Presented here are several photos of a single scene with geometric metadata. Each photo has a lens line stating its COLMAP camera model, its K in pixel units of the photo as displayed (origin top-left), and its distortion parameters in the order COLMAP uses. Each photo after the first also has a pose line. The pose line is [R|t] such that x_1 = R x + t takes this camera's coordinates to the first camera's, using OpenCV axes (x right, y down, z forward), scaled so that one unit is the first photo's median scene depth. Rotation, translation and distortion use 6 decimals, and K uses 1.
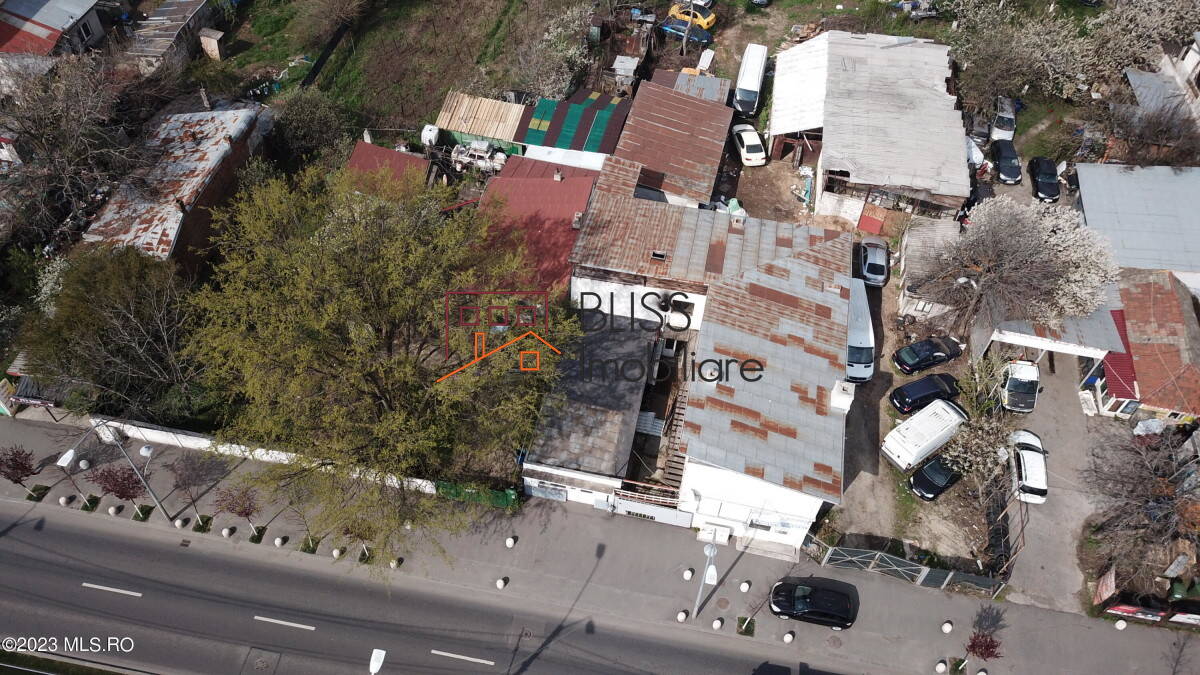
lens RADIAL K [[910.9, 0, 597.0], [0, 910.9, 342.5], [0, 0, 1]] dist [0.008159, -0.003449]
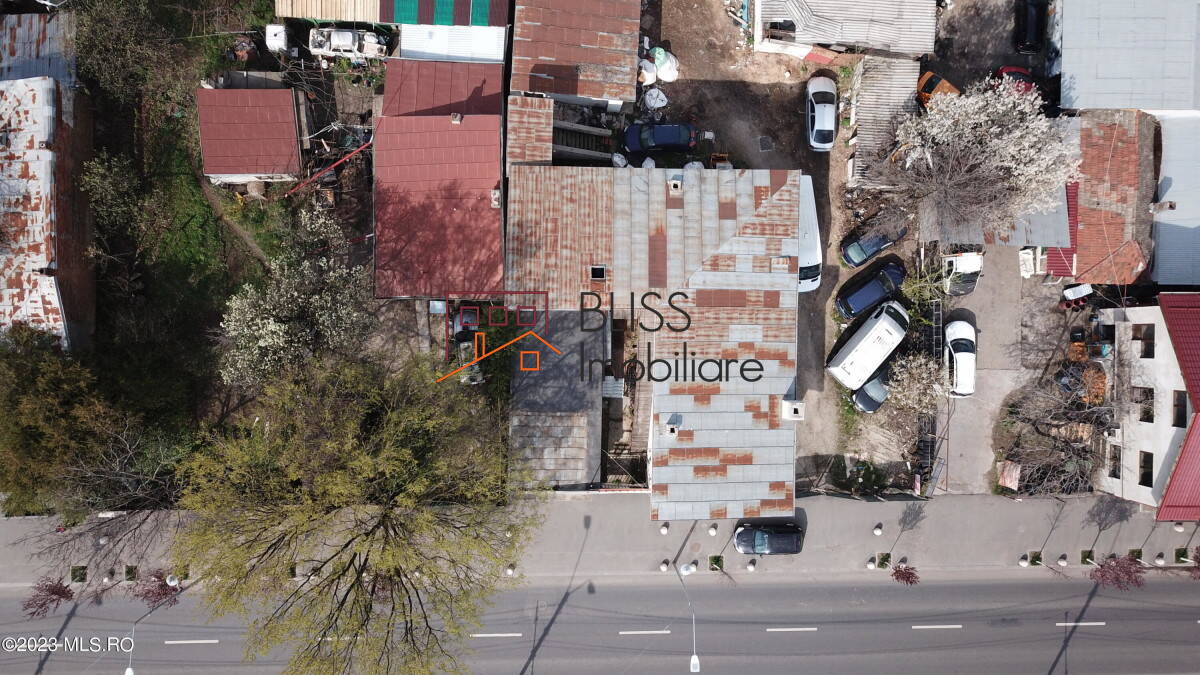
lens RADIAL K [[914.2, 0, 597.9], [0, 914.2, 336.2], [0, 0, 1]] dist [0.015826, -0.011602]
pose [[0.982711, -0.185070, 0.005348, 0.048017], [0.138418, 0.753561, 0.642640, -0.611332], [-0.122963, -0.630789, 0.766150, 0.228213]]
